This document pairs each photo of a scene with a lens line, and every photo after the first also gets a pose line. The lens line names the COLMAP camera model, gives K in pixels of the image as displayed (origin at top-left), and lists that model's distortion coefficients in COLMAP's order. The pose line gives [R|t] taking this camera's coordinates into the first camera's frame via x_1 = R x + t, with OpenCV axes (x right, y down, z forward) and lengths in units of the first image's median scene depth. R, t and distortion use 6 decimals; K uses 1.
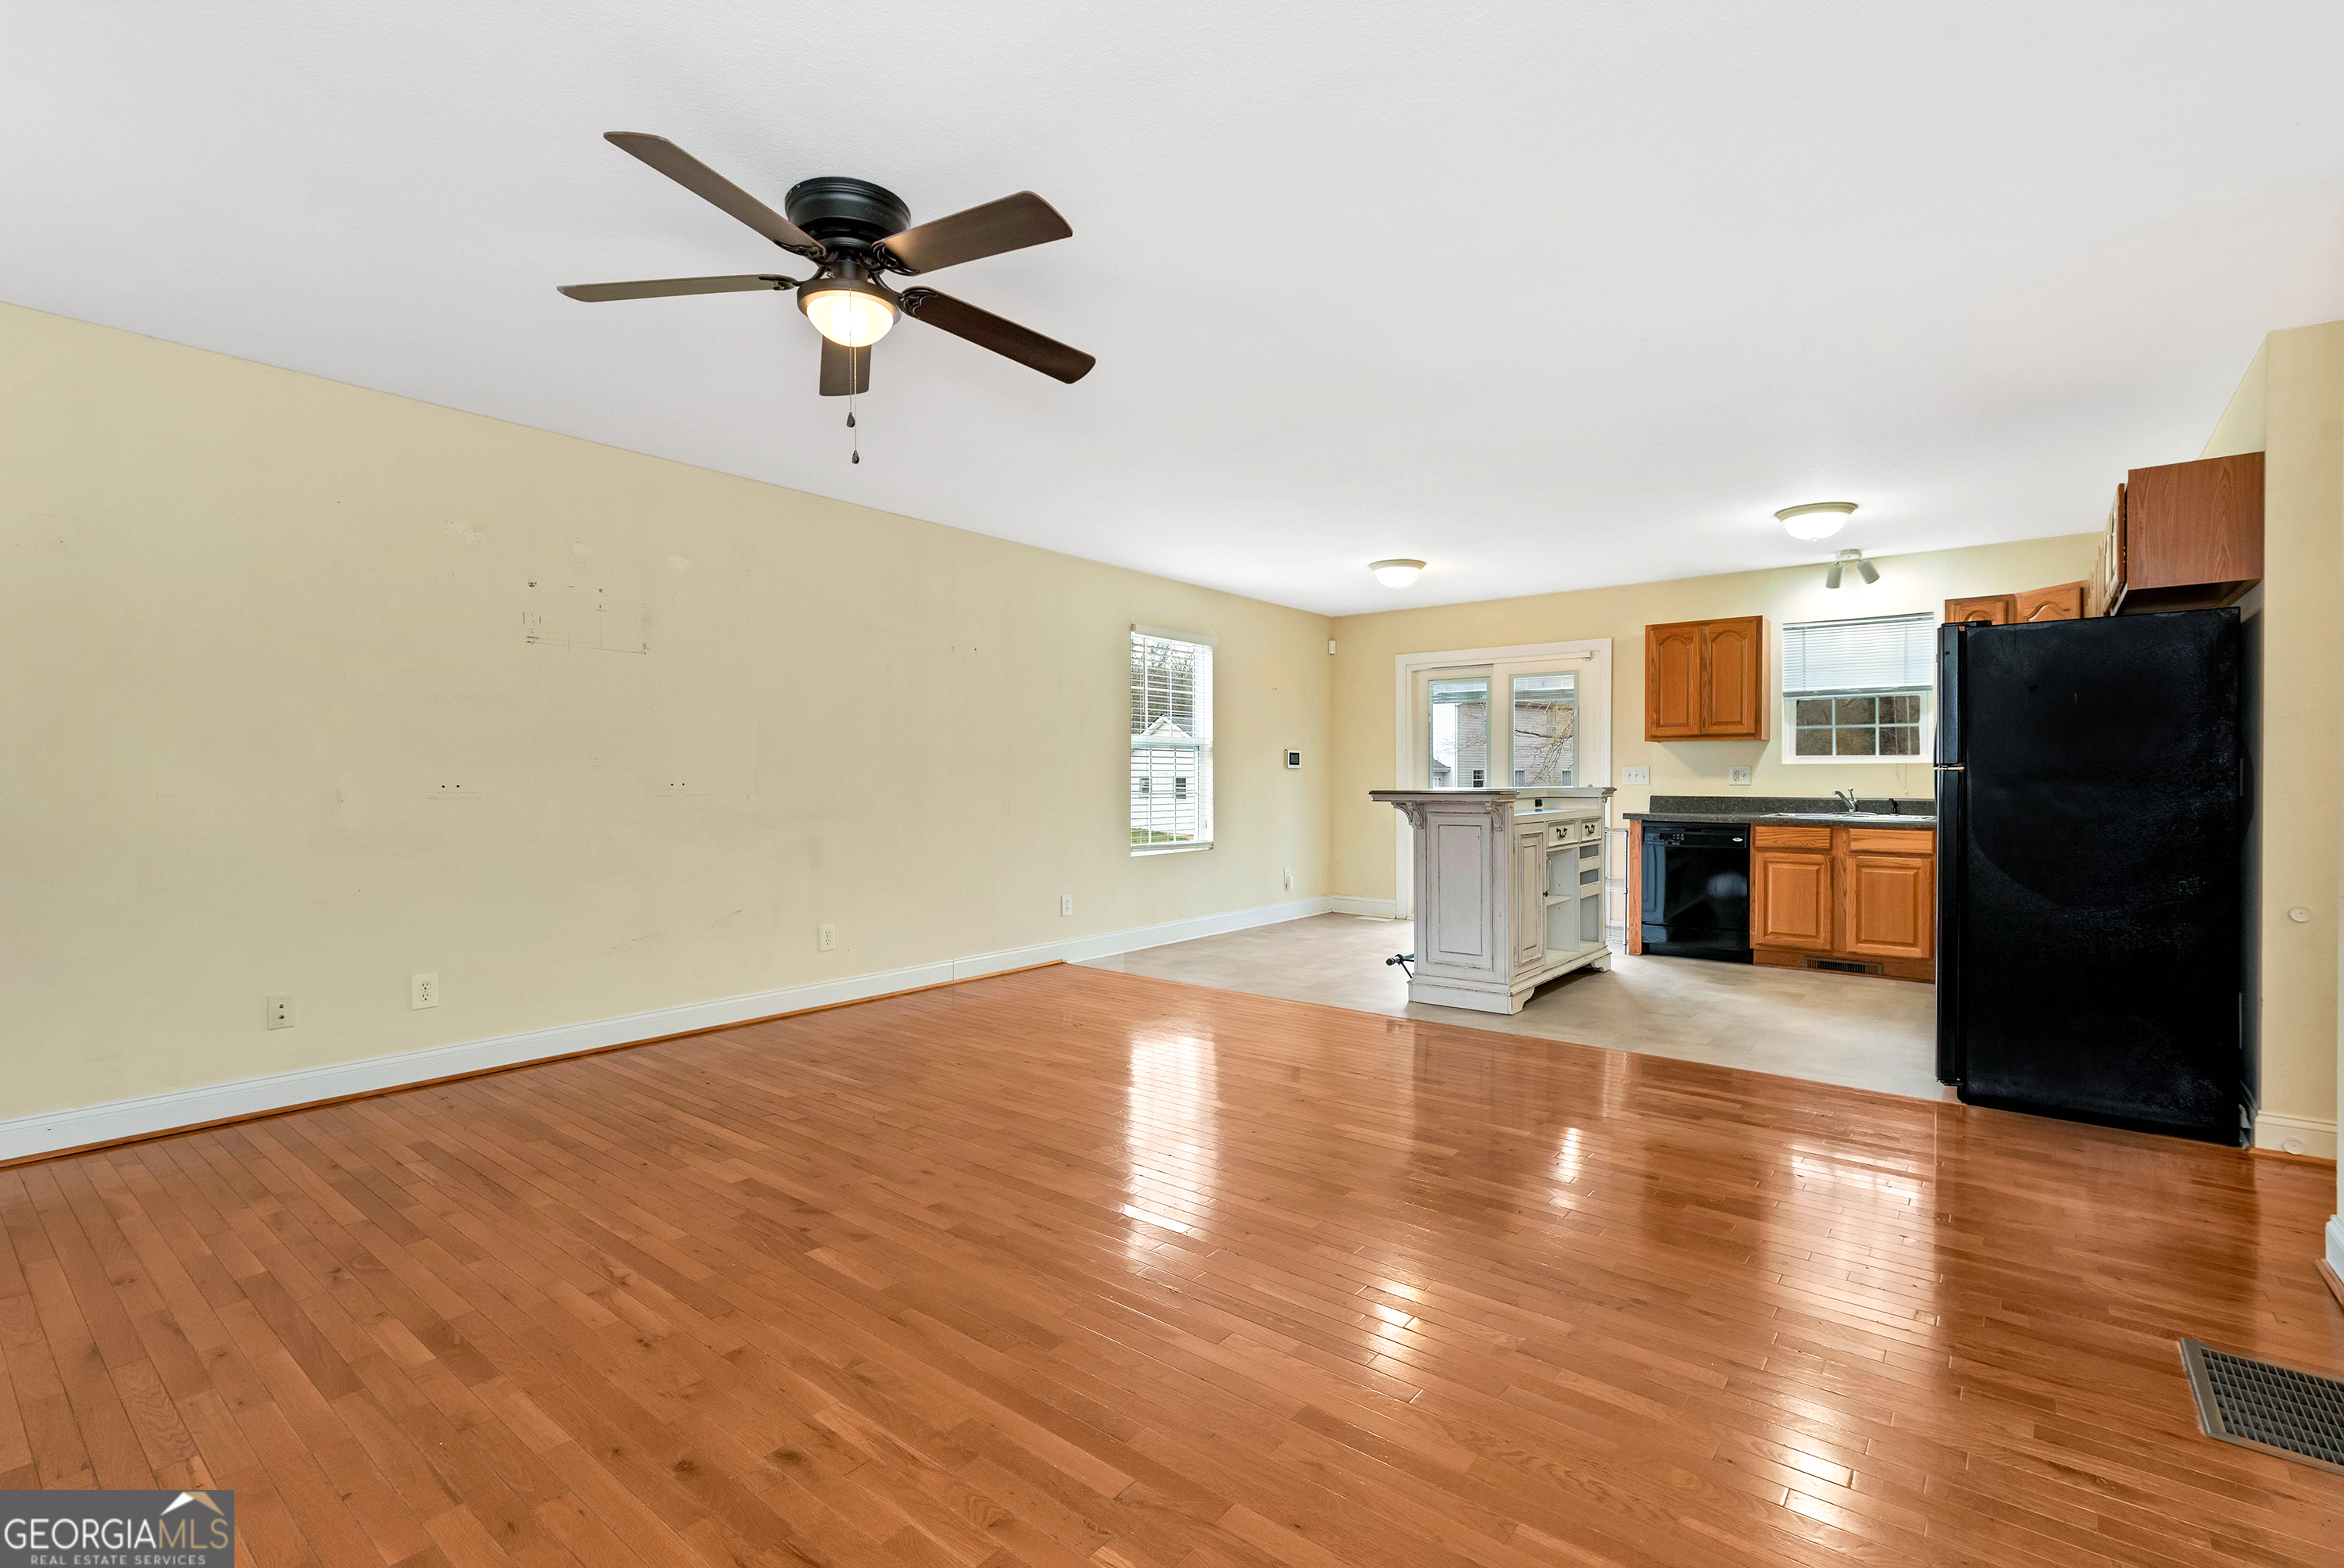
lens RADIAL K [[1064.1, 0, 1186.4], [0, 1064.1, 781.3], [0, 0, 1]] dist [0.009905, -0.000333]
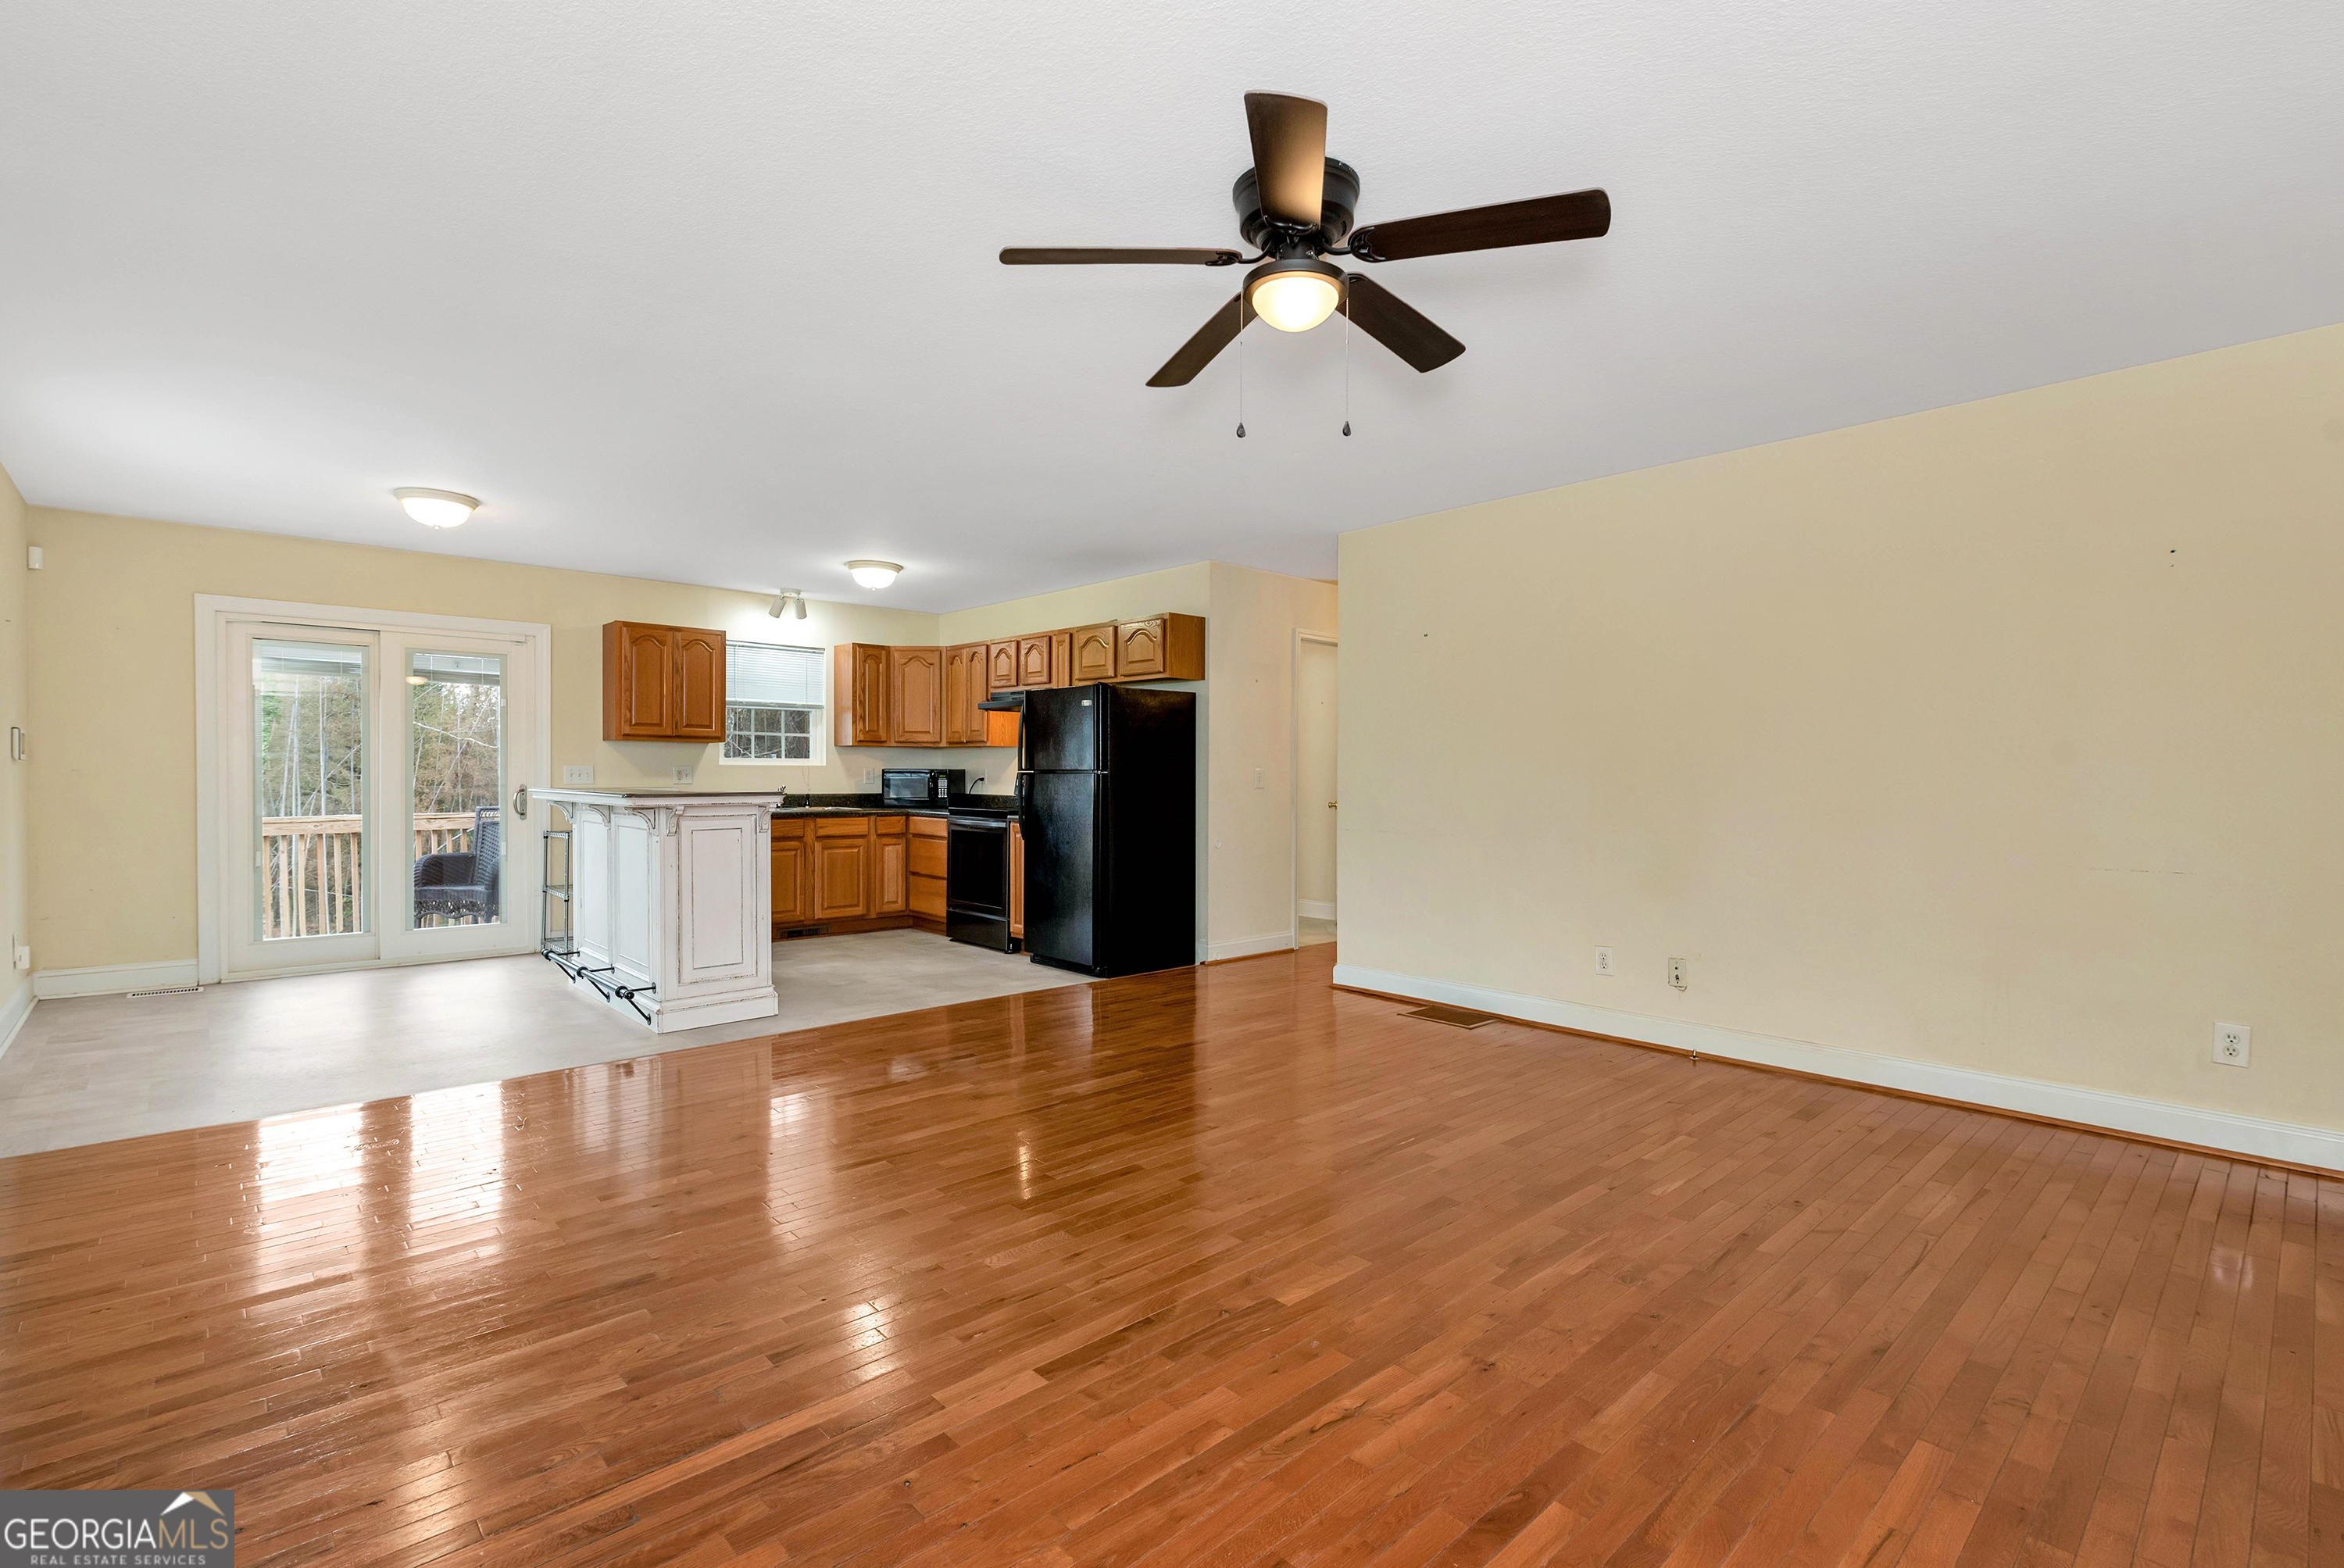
lens RADIAL K [[1064.1, 0, 1186.4], [0, 1064.1, 781.3], [0, 0, 1]] dist [0.009905, -0.000333]
pose [[0.144629, -0.004843, 0.989474, -0.503732], [0.002114, 0.999987, 0.004585, -0.003185], [-0.989484, 0.001429, 0.144638, 0.379498]]
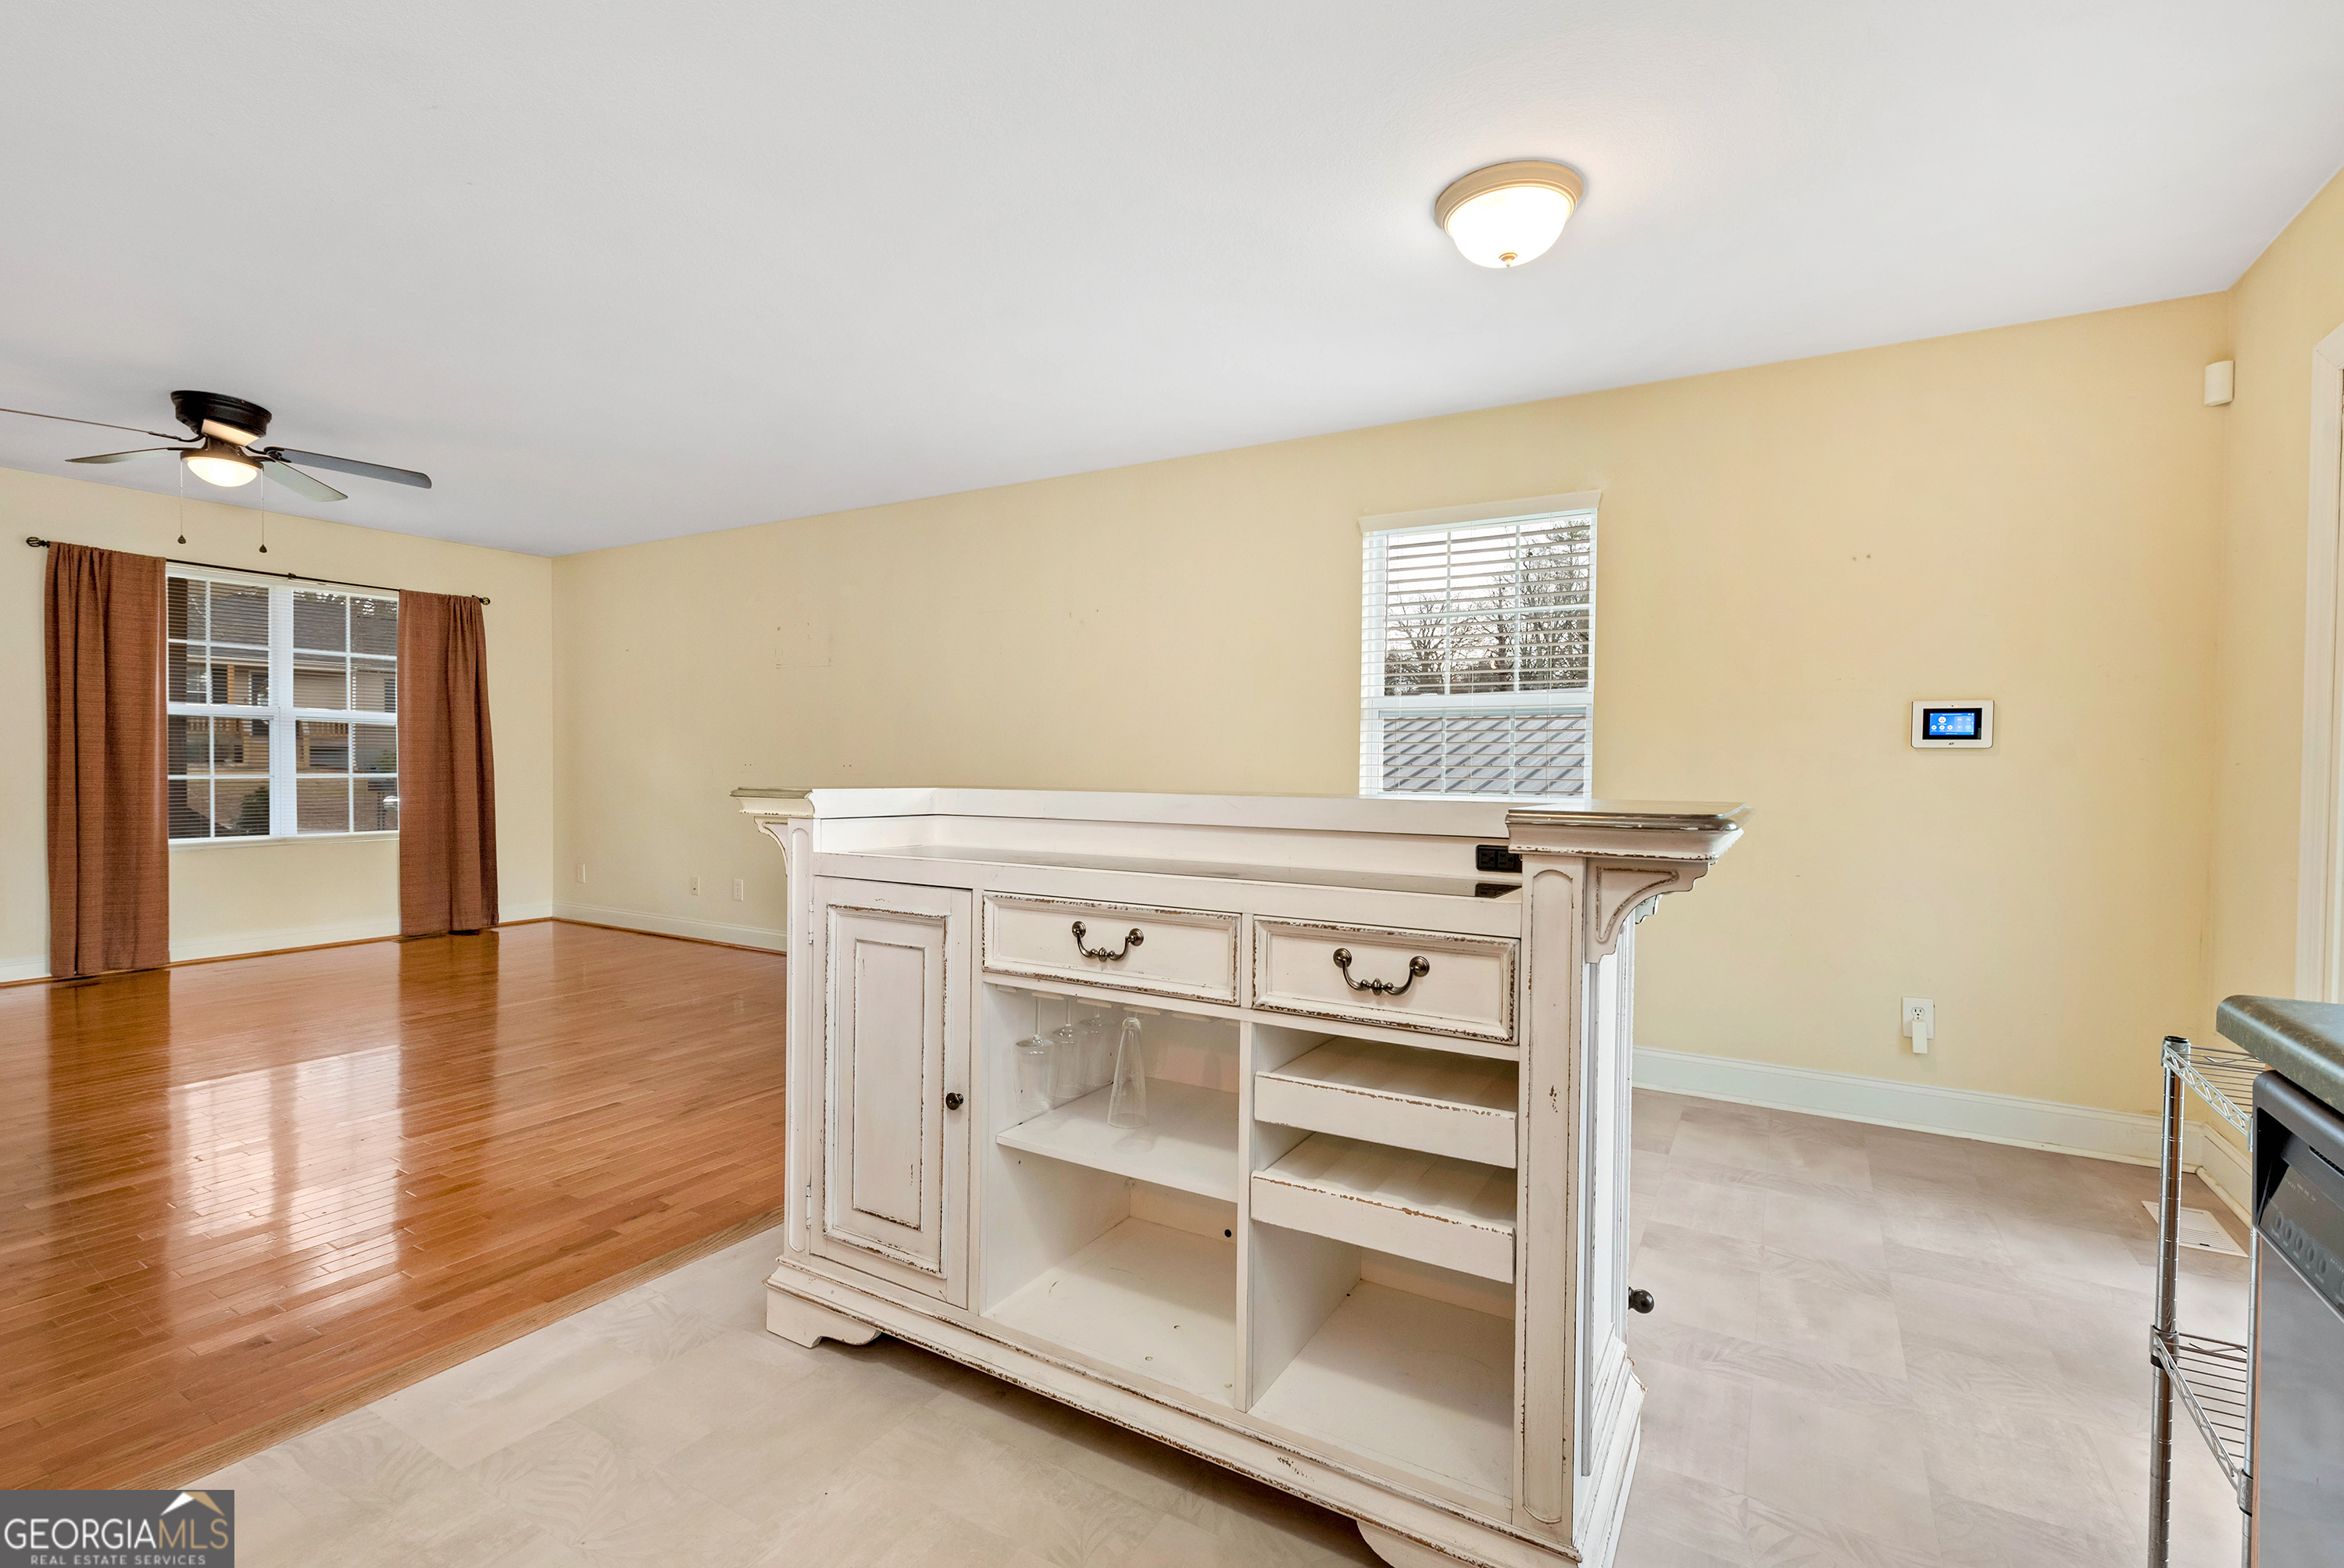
lens RADIAL K [[1043.8, 0, 1187.0], [0, 1043.8, 788.1], [0, 0, 1]] dist [0.008411, -0.000131]
pose [[0.136623, 0.023479, -0.990345, 0.579279], [-0.016990, 0.999628, 0.021355, -0.001977], [0.990477, 0.013908, 0.136971, 0.879310]]
